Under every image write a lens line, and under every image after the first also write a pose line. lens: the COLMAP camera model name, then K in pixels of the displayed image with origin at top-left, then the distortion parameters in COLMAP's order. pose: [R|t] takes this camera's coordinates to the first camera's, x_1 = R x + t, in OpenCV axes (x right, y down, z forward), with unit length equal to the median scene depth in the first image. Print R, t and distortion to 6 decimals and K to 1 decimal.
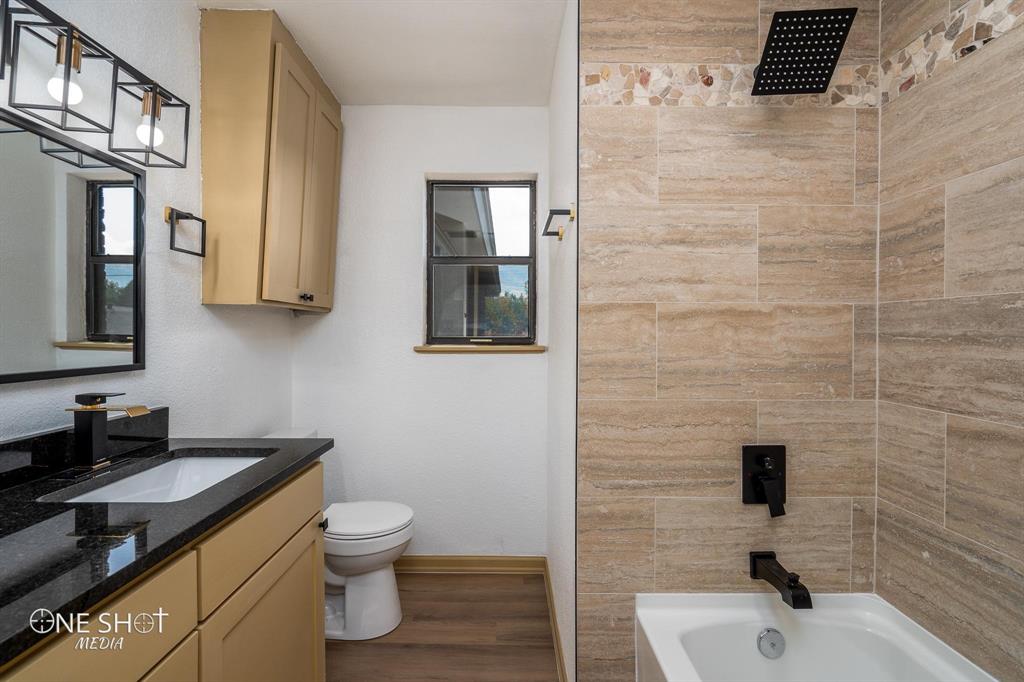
lens RADIAL K [[479.2, 0, 513.9], [0, 479.2, 336.4], [0, 0, 1]] dist [-0.006260, 0.003324]
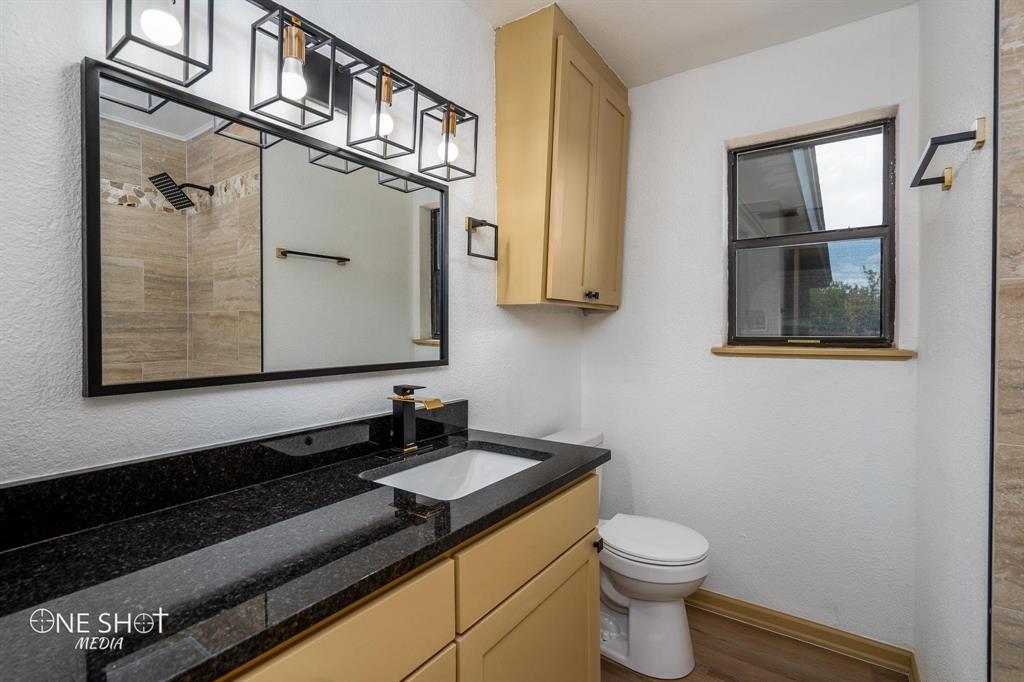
lens RADIAL K [[479.2, 0, 504.6], [0, 479.2, 333.3], [0, 0, 1]] dist [-0.006260, 0.003324]
pose [[0.809606, 0.000269, -0.586974, -0.011274], [-0.002381, 0.999993, -0.002826, -0.002029], [0.586969, 0.003686, 0.809601, 0.159542]]
